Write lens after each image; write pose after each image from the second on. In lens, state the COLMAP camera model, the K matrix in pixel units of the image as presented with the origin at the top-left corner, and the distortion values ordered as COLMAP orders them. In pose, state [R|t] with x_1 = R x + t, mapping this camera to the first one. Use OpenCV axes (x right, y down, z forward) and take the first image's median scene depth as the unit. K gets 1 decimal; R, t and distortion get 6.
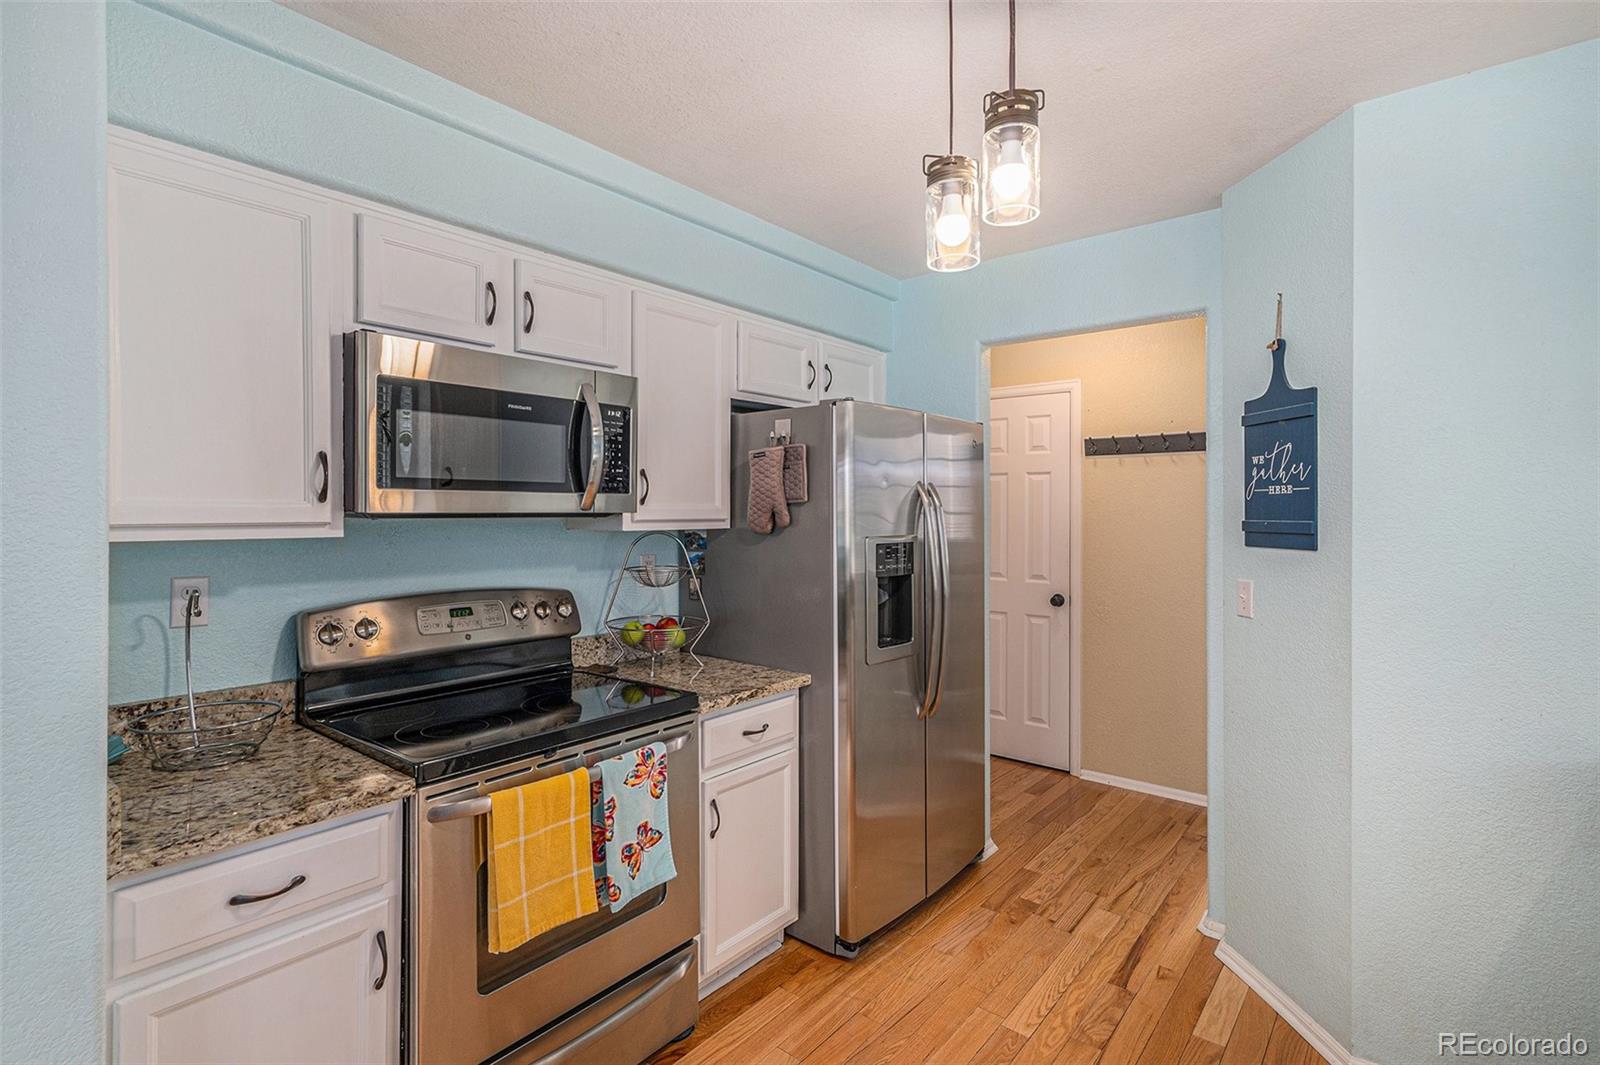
lens RADIAL K [[766.0, 0, 801.4], [0, 766.0, 522.6], [0, 0, 1]] dist [0.001167, 0.000240]
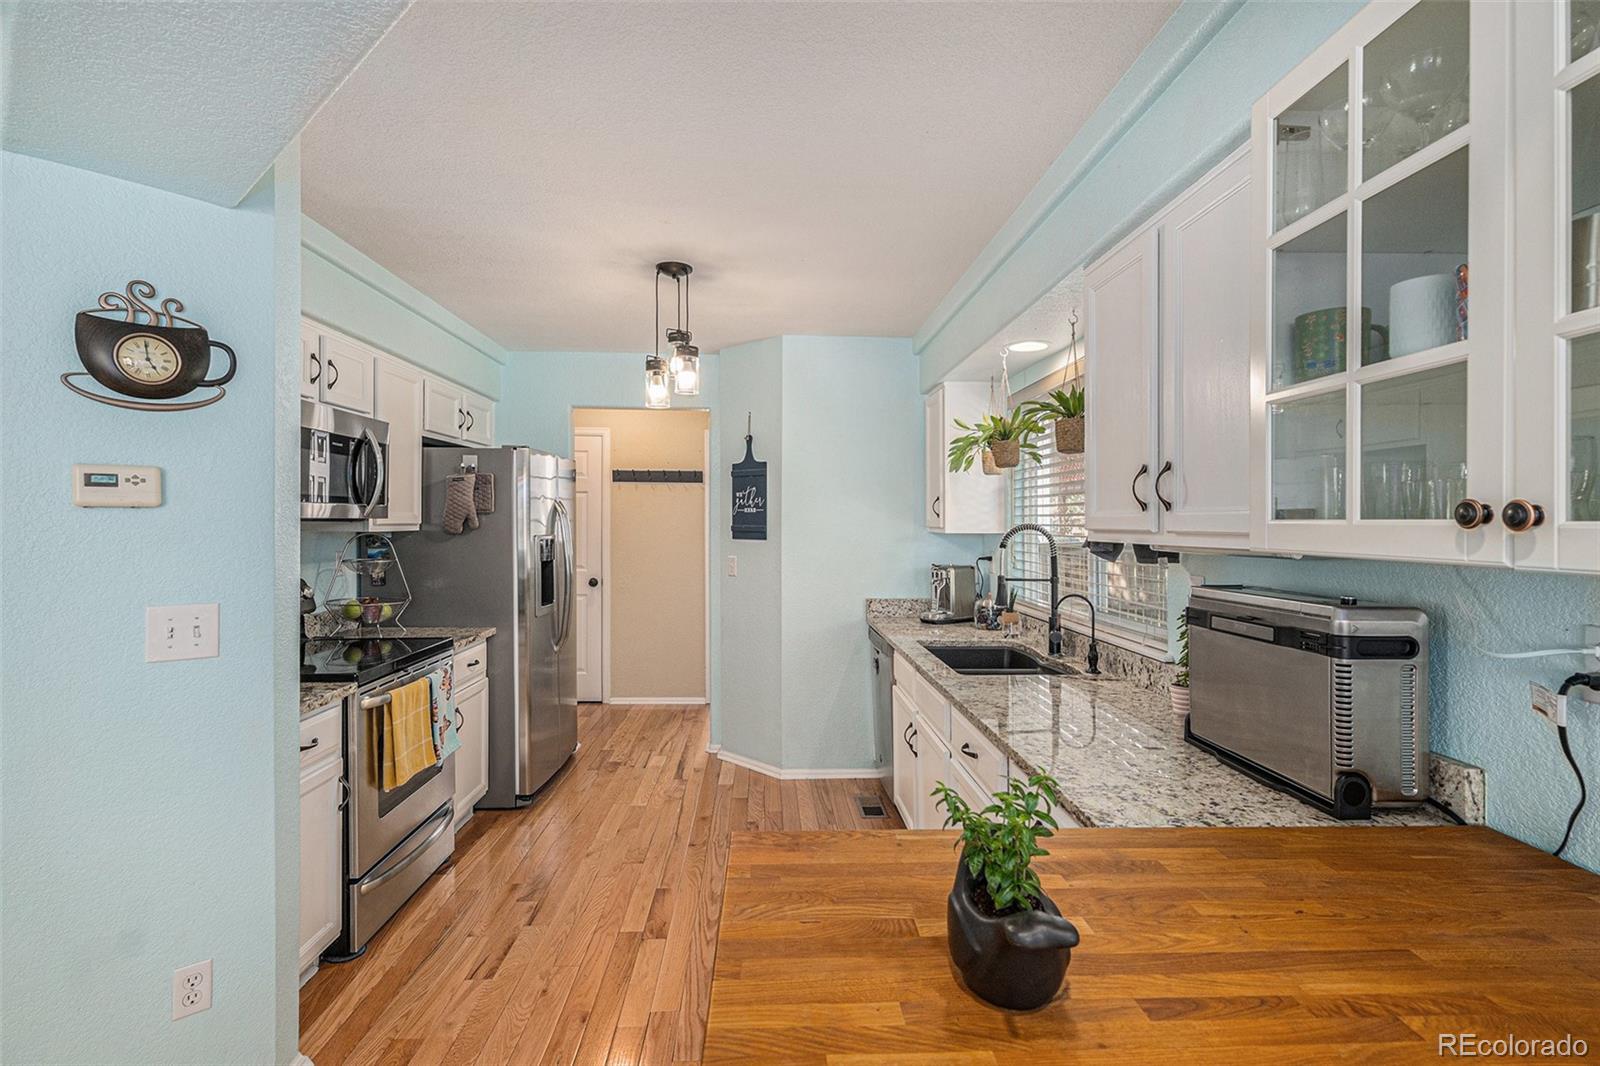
lens RADIAL K [[743.5, 0, 800.7], [0, 743.5, 536.3], [0, 0, 1]] dist [0.000495, 0.000417]
pose [[0.744852, -0.006616, 0.667197, -0.542161], [0.000584, 0.999957, 0.009264, 0.006706], [-0.667230, -0.006511, 0.744823, -0.507724]]
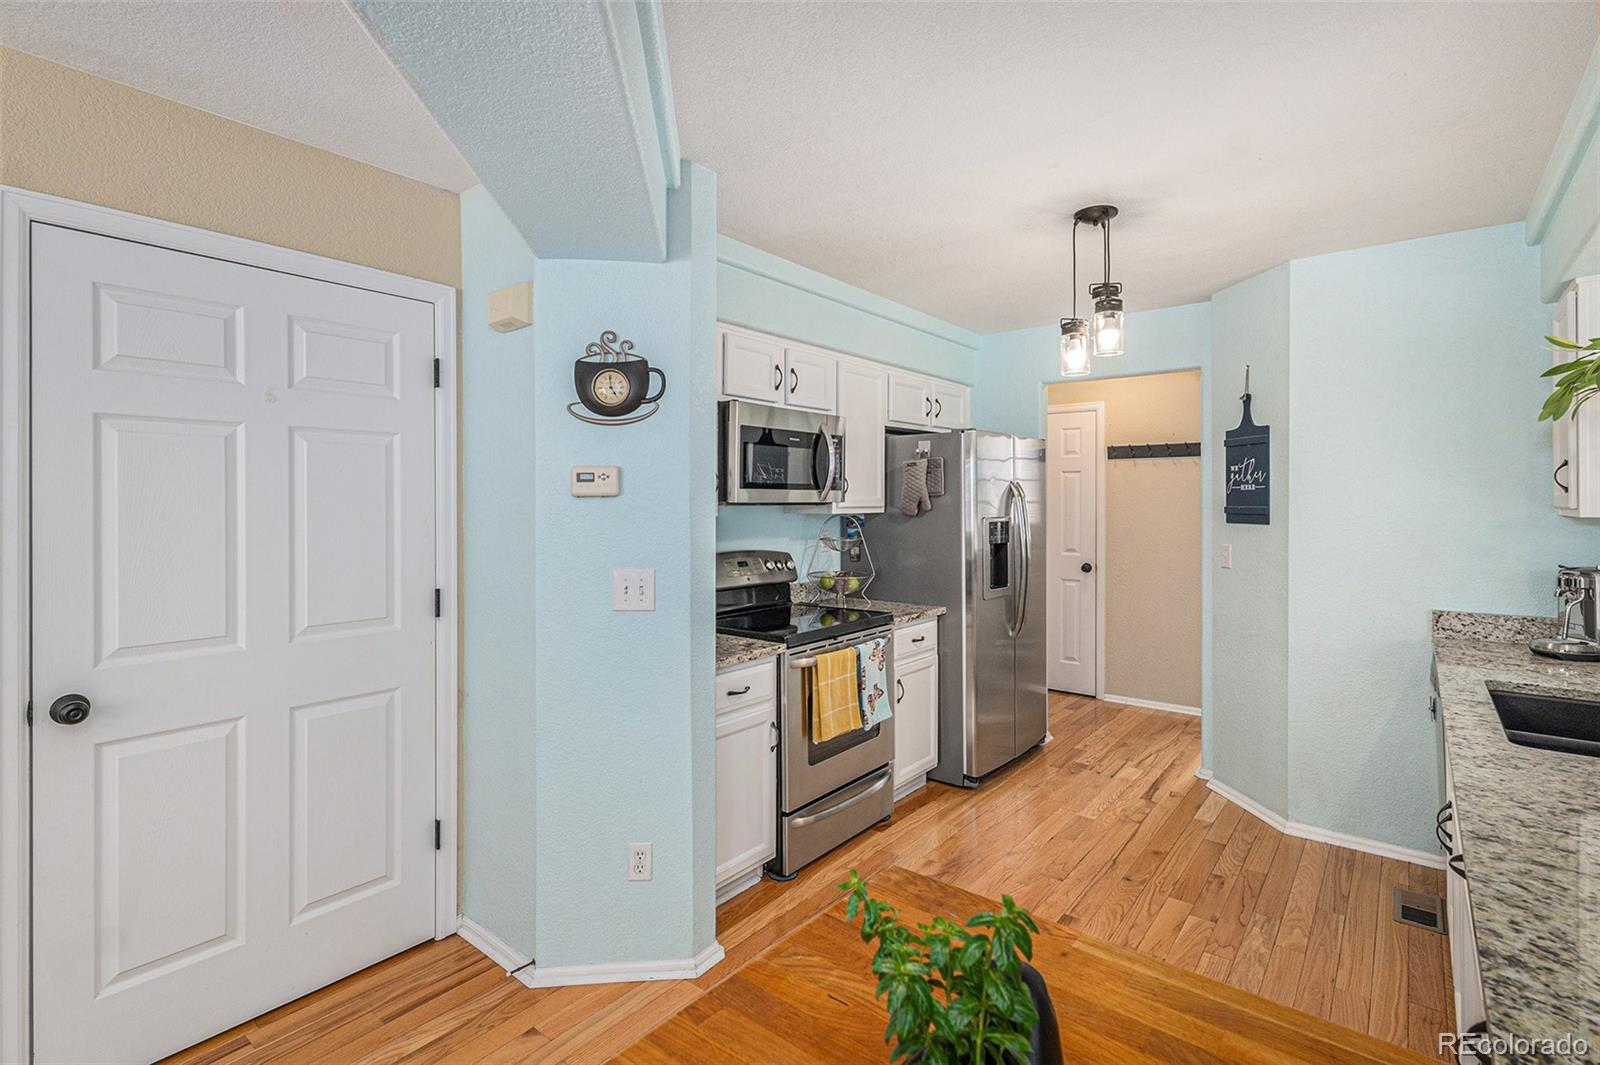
lens RADIAL K [[750.2, 0, 801.4], [0, 750.2, 515.6], [0, 0, 1]] dist [-0.001224, 0.000692]
pose [[0.999977, -0.001978, 0.006500, -0.304456], [0.001939, 0.999980, 0.006043, 0.004814], [-0.006511, -0.006031, 0.999961, -0.536682]]
